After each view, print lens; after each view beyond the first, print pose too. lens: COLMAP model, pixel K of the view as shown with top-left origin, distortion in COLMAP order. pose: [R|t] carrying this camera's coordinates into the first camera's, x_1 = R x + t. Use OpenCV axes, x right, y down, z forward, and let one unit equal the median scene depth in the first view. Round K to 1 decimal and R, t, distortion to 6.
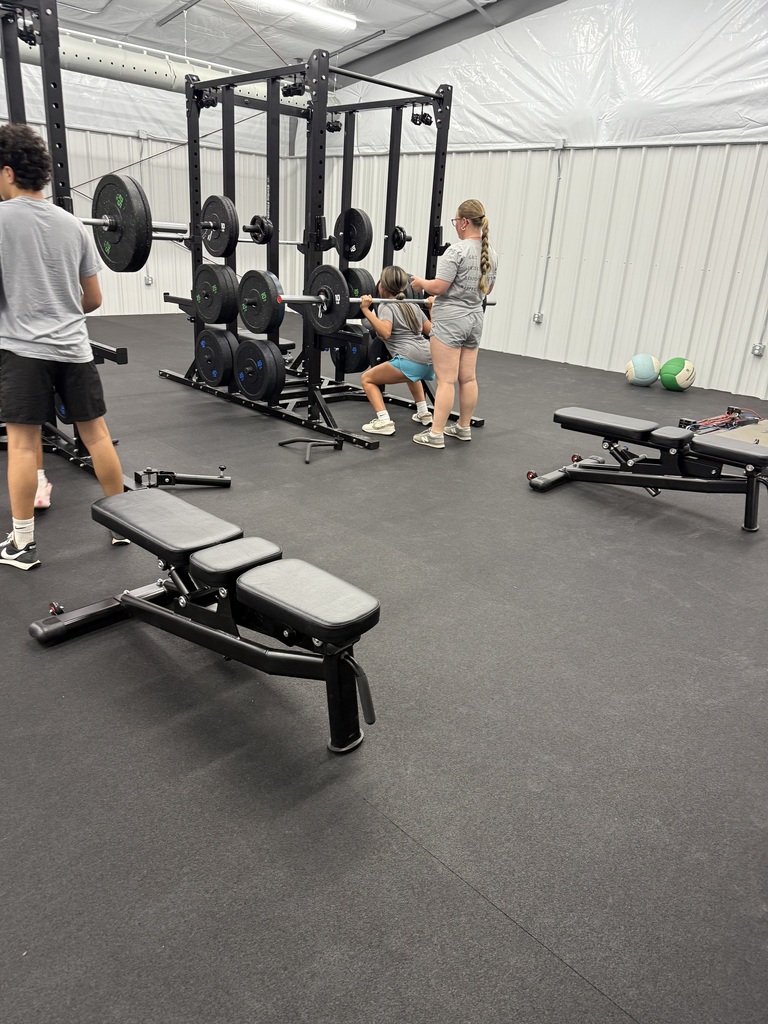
lens RADIAL K [[715.0, 0, 384.0], [0, 715.0, 511.4], [0, 0, 1]] dist [0.031727, -0.007325]
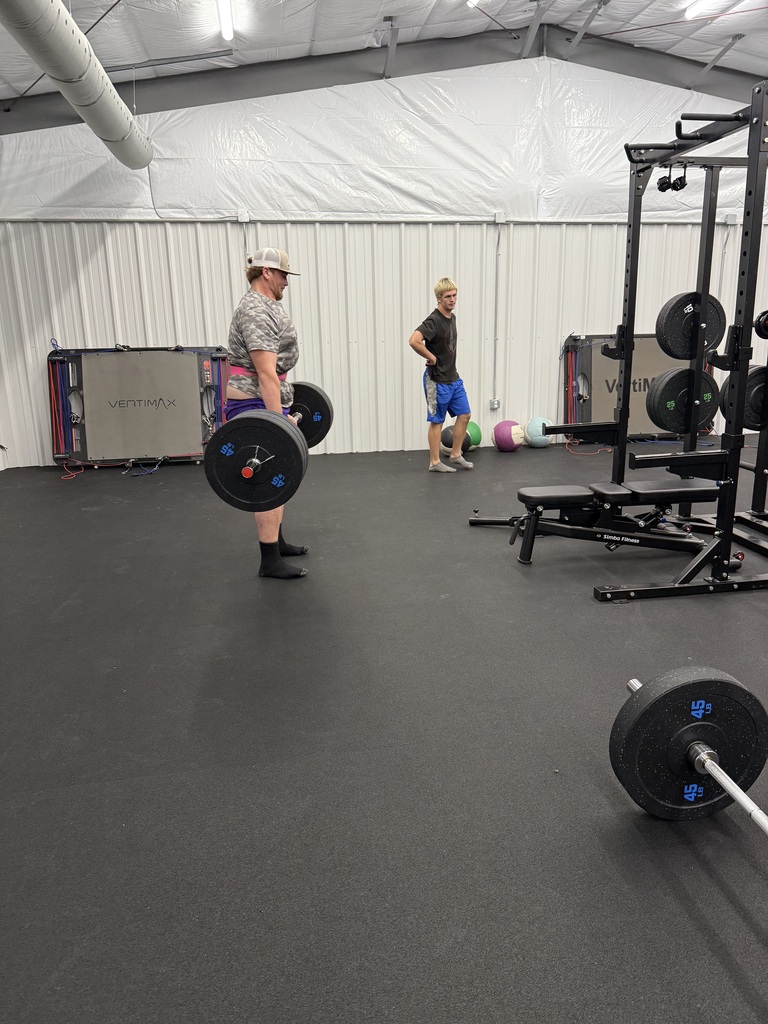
lens RADIAL K [[715.0, 0, 394.4], [0, 715.0, 504.8], [0, 0, 1]] dist [0.031727, -0.007325]
pose [[0.576251, -0.275956, 0.769274, -0.613413], [0.346610, 0.934946, 0.075746, -0.282485], [-0.740132, 0.222990, 0.634413, 0.597158]]
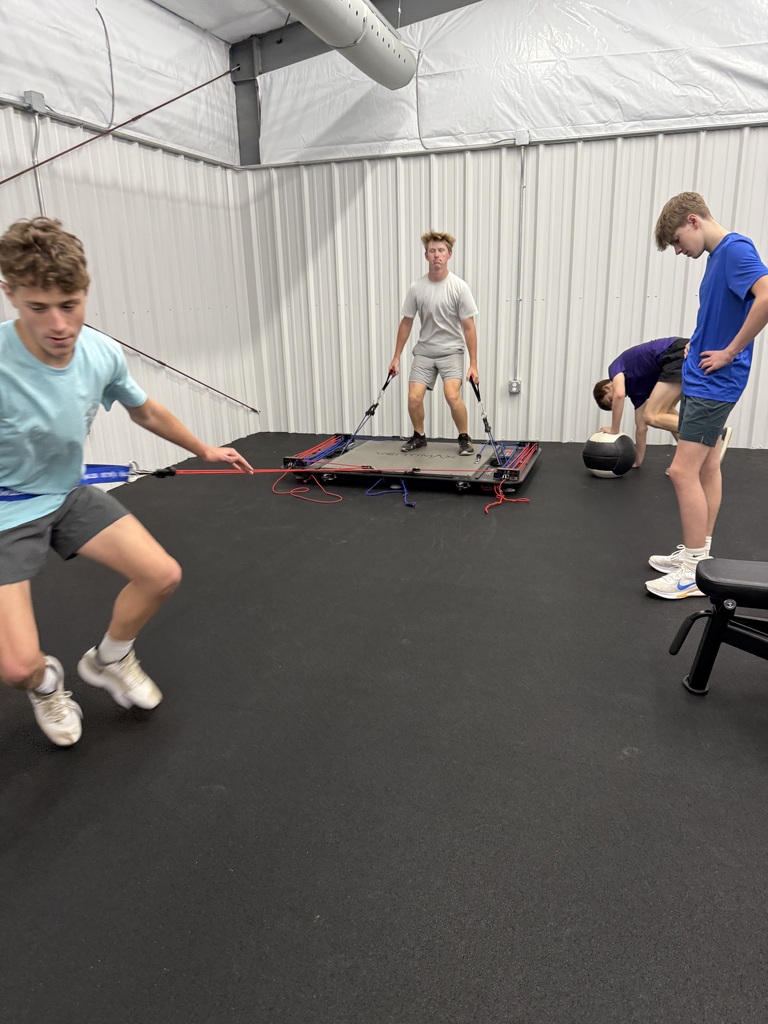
lens RADIAL K [[746.1, 0, 375.8], [0, 746.1, 526.9], [0, 0, 1]] dist [0.022074, -0.009011]
pose [[0.884915, -0.211628, 0.414897, -0.466737], [0.239315, 0.970823, -0.015232, -0.264533], [-0.399567, 0.112769, 0.909741, 0.643185]]
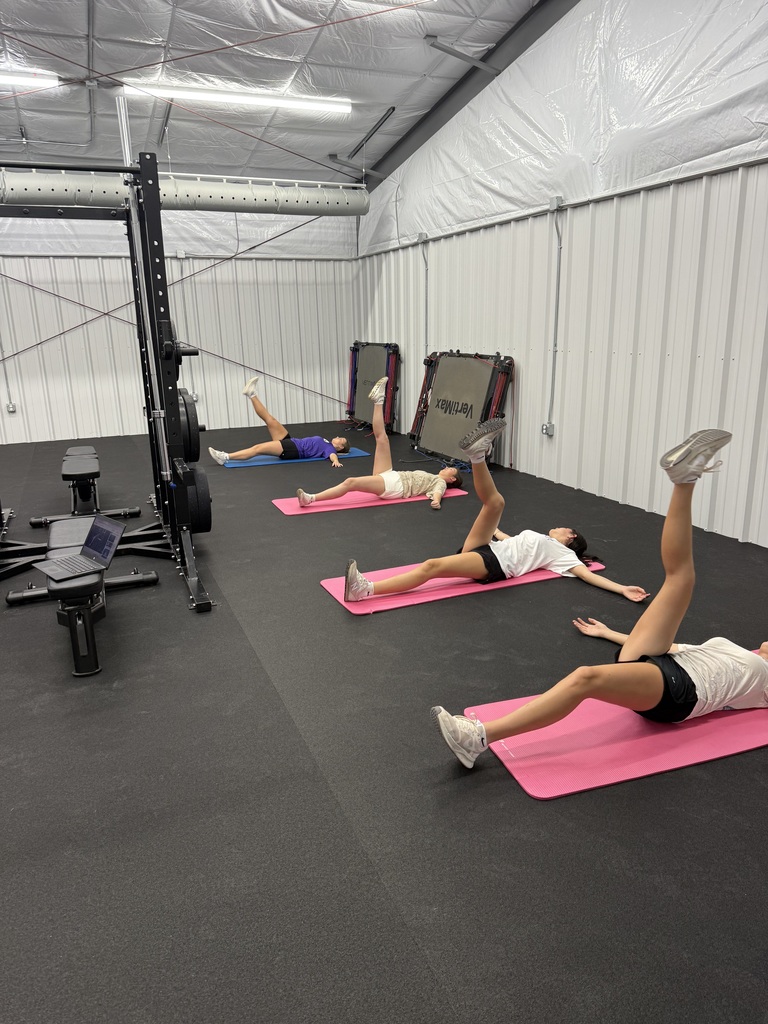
lens RADIAL K [[715.0, 0, 403.1], [0, 715.0, 518.7], [0, 0, 1]] dist [0.031727, -0.007325]
pose [[0.929342, 0.024285, -0.368422, 0.373663], [-0.065391, 0.992886, -0.099501, -0.100568], [0.363384, 0.116562, 0.924319, 0.289947]]
